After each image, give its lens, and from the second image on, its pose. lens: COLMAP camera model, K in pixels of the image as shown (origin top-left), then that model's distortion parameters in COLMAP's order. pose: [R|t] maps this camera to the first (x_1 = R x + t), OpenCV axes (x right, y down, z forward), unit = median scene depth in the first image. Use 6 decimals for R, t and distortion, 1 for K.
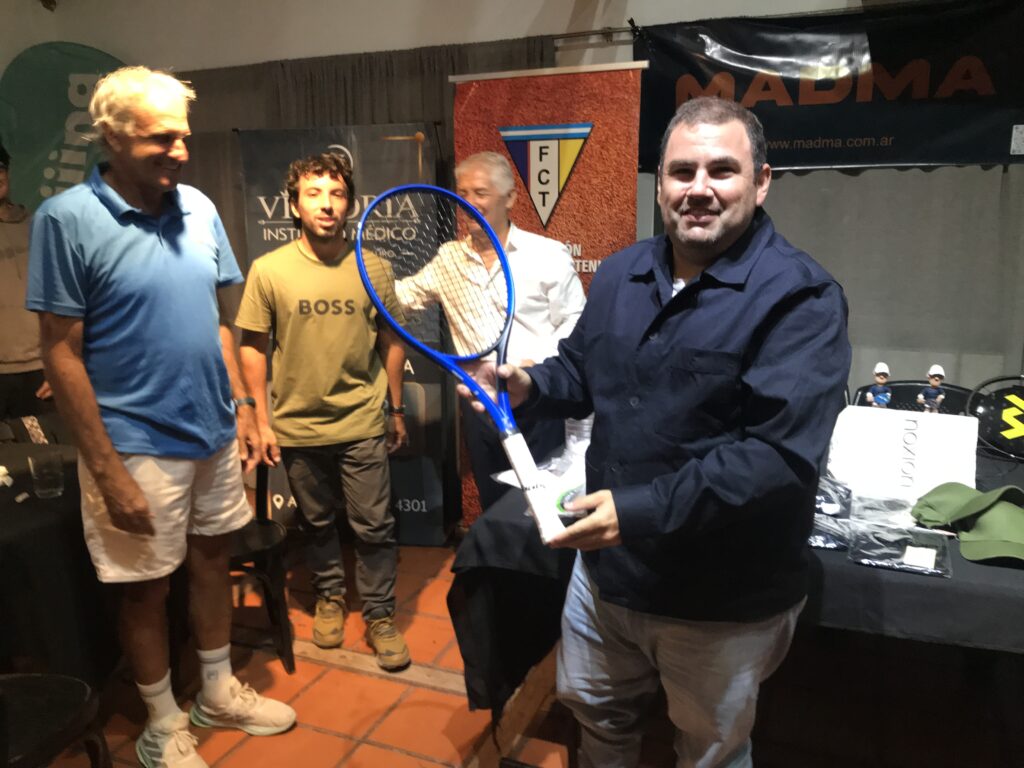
lens RADIAL K [[839.0, 0, 512.0], [0, 839.0, 384.0], [0, 0, 1]] dist [0.038707, -0.048468]
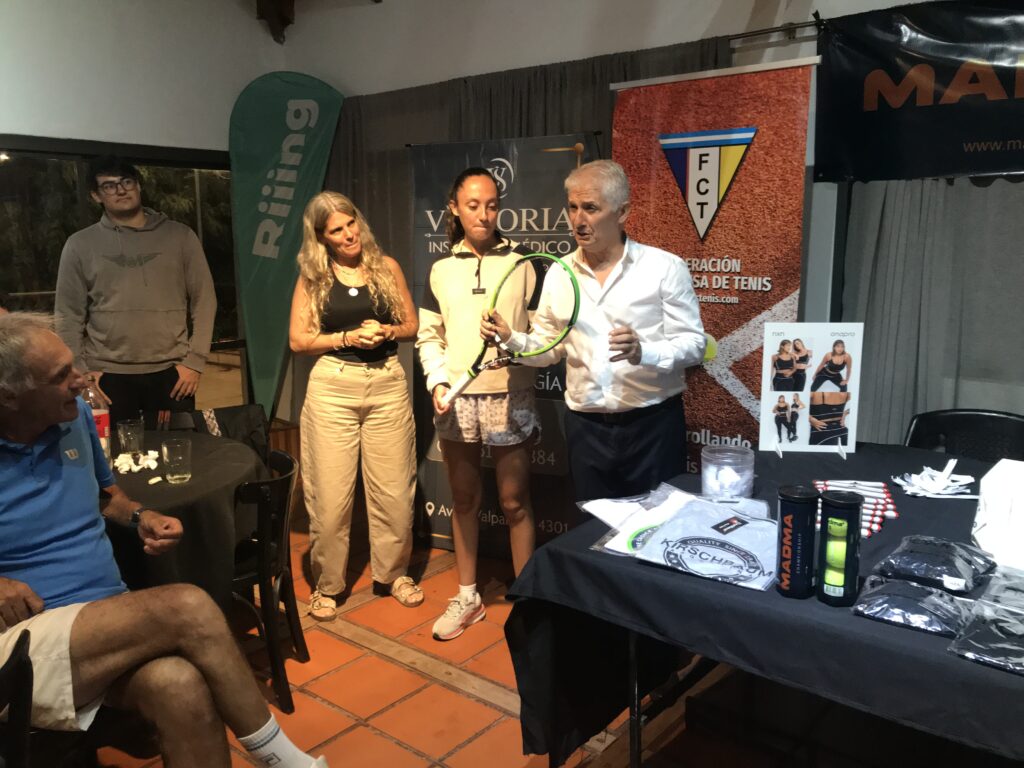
lens RADIAL K [[850.4, 0, 505.9], [0, 850.4, 377.6], [0, 0, 1]] dist [0.015418, -0.005228]
pose [[0.955982, 0.053845, -0.288444, 0.112596], [-0.062108, 0.997878, -0.019563, -0.004375], [0.286778, 0.036616, 0.957297, 0.046808]]
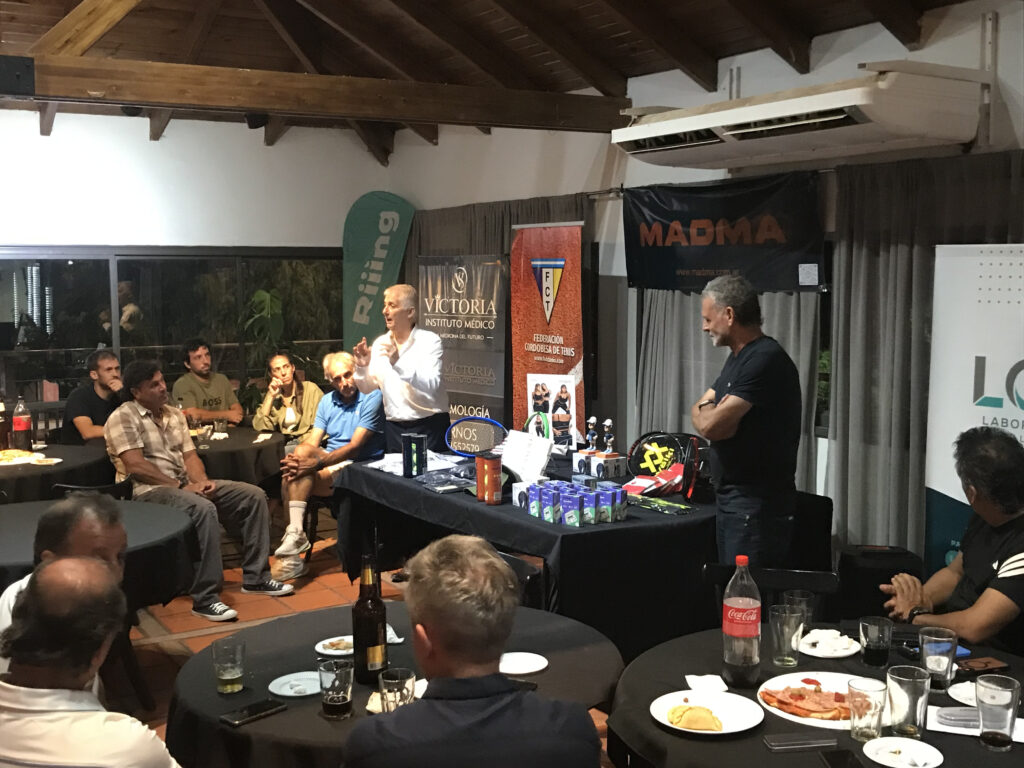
lens RADIAL K [[1169.8, 0, 512.0], [0, 1169.8, 384.0], [0, 0, 1]] dist [0.203476, -0.669359]
pose [[0.807679, 0.063366, -0.586208, 1.225710], [-0.120288, 0.991007, -0.058609, 0.047947], [0.577223, 0.117851, 0.808038, -0.710104]]
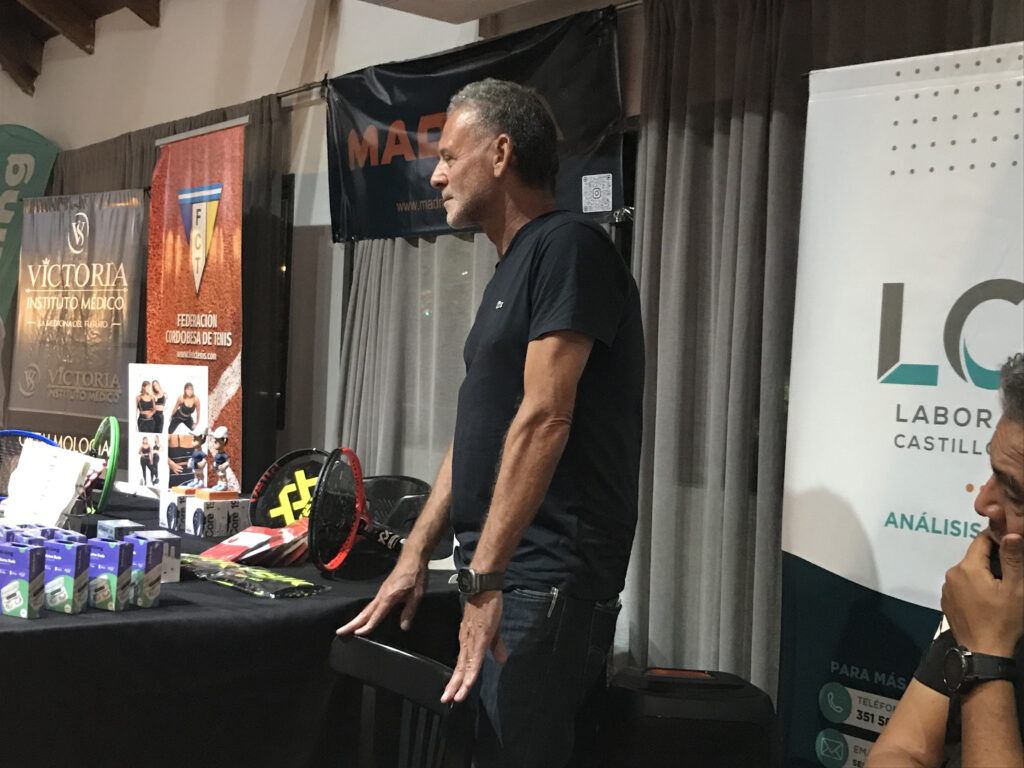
lens RADIAL K [[1333.6, 0, 512.0], [0, 1333.6, 384.0], [0, 0, 1]] dist [0.185480, -0.726050]
pose [[0.871514, 0.053943, -0.487394, 1.048342], [-0.144997, 0.977835, -0.151046, 0.073655], [0.468443, 0.202309, 0.860019, -0.056899]]
